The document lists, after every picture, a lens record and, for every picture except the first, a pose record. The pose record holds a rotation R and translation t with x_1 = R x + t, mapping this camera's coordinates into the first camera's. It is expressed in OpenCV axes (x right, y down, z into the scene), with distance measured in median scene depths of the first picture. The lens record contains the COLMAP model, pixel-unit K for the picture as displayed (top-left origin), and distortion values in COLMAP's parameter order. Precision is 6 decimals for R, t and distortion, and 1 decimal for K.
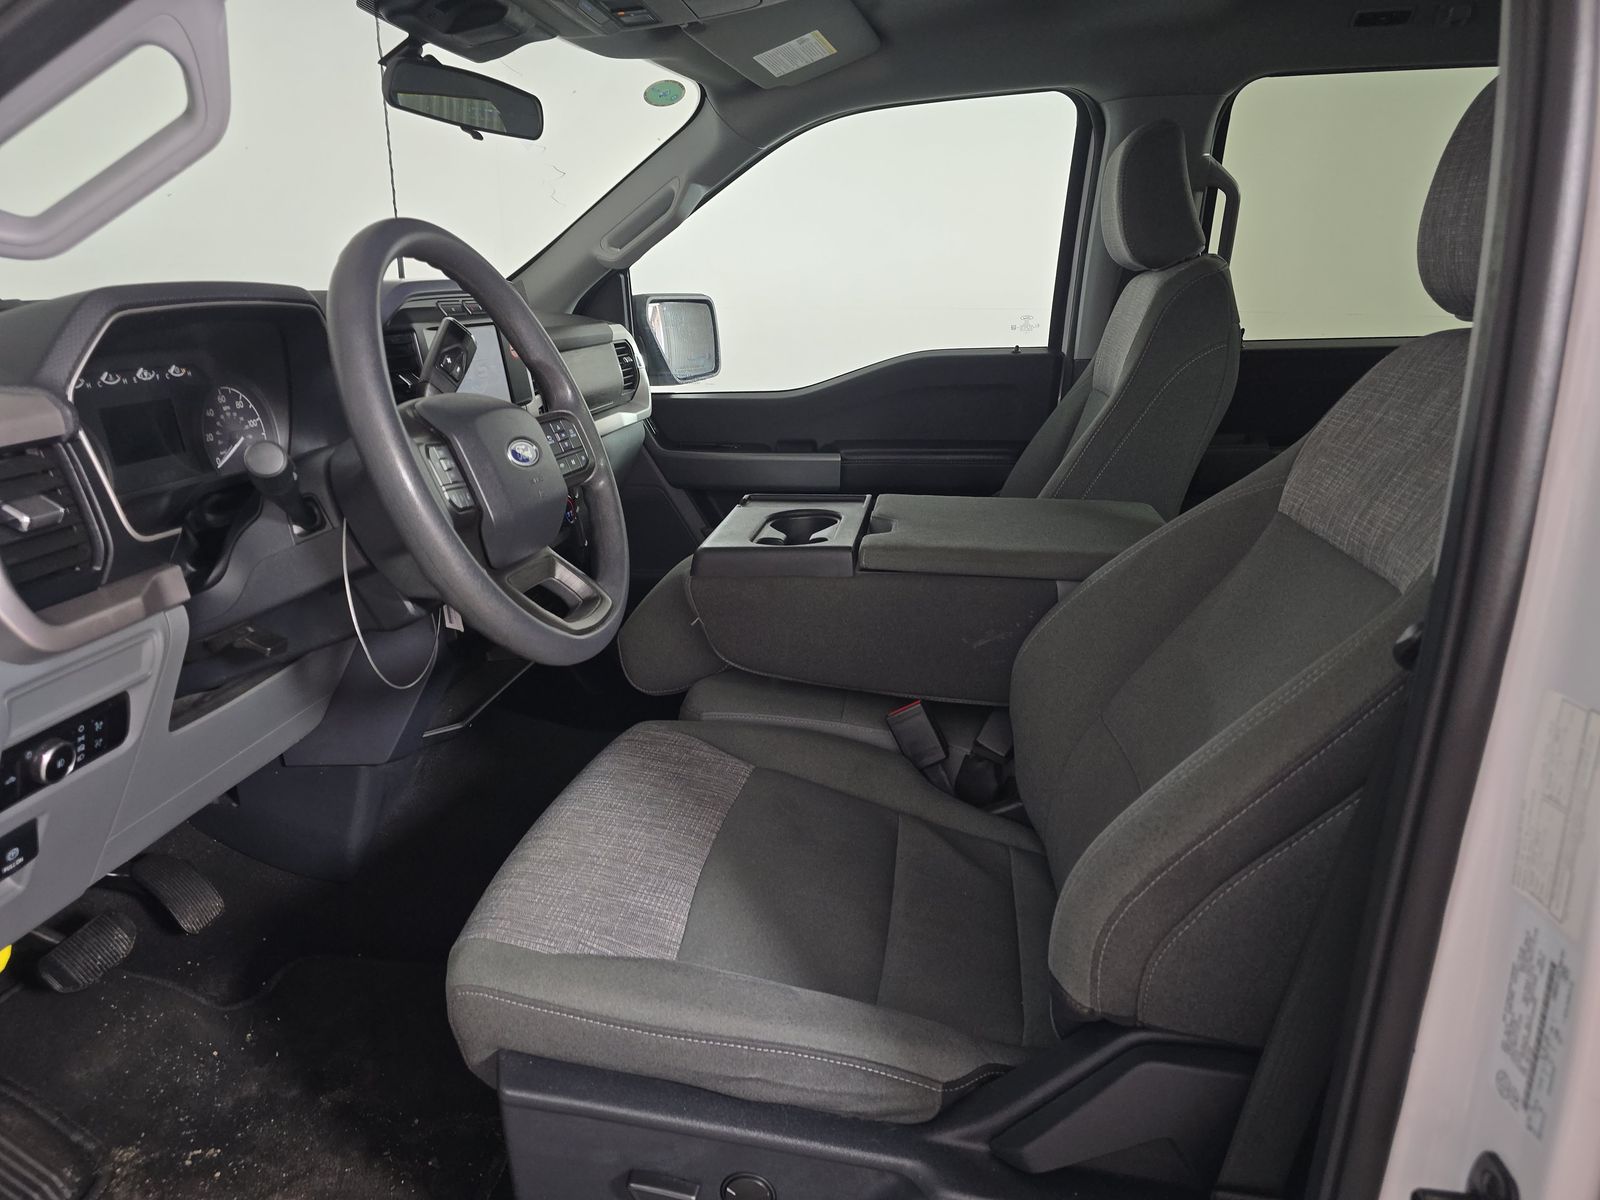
lens RADIAL K [[1122.1, 0, 790.9], [0, 1122.1, 607.0], [0, 0, 1]] dist [0.062830, -0.076046]
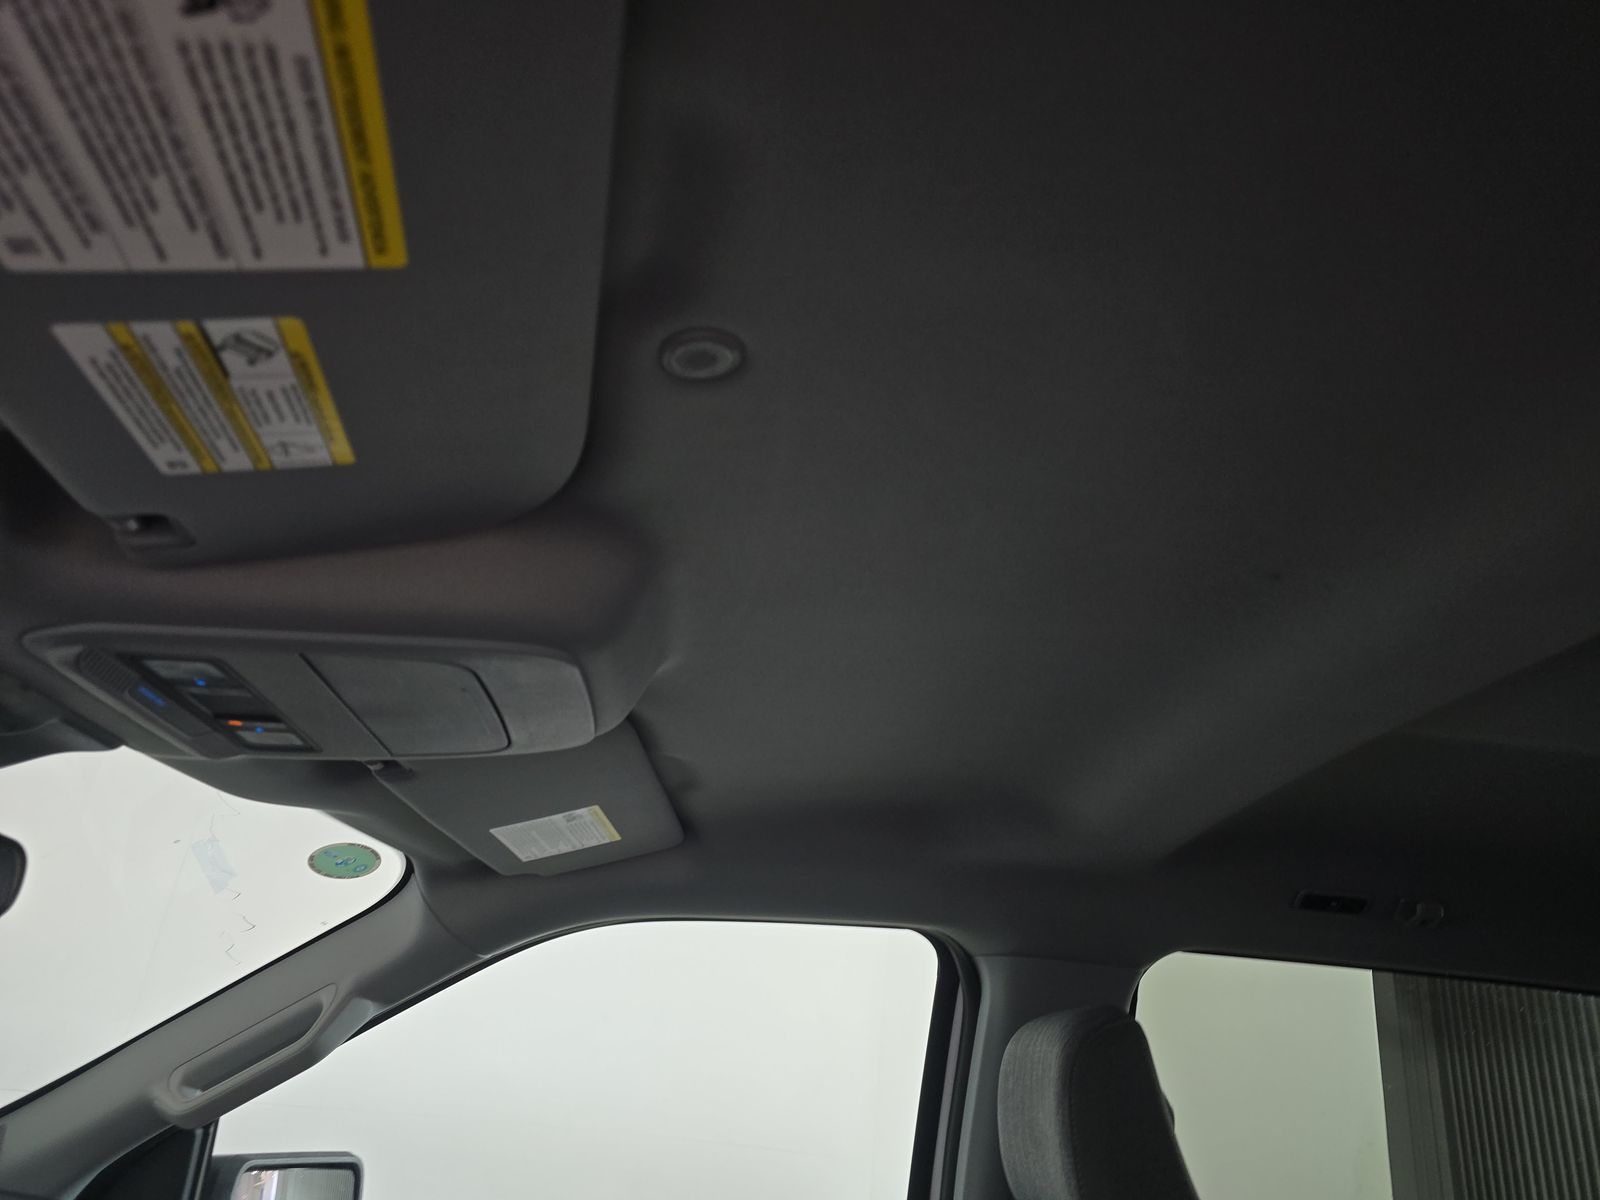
lens RADIAL K [[1109.3, 0, 839.5], [0, 1109.3, 596.3], [0, 0, 1]] dist [0.095452, -0.070788]
pose [[0.963940, 0.184309, 0.191962, 0.010970], [-0.022905, 0.776126, -0.630162, -0.177441], [-0.265131, 0.603042, 0.752360, 0.361917]]
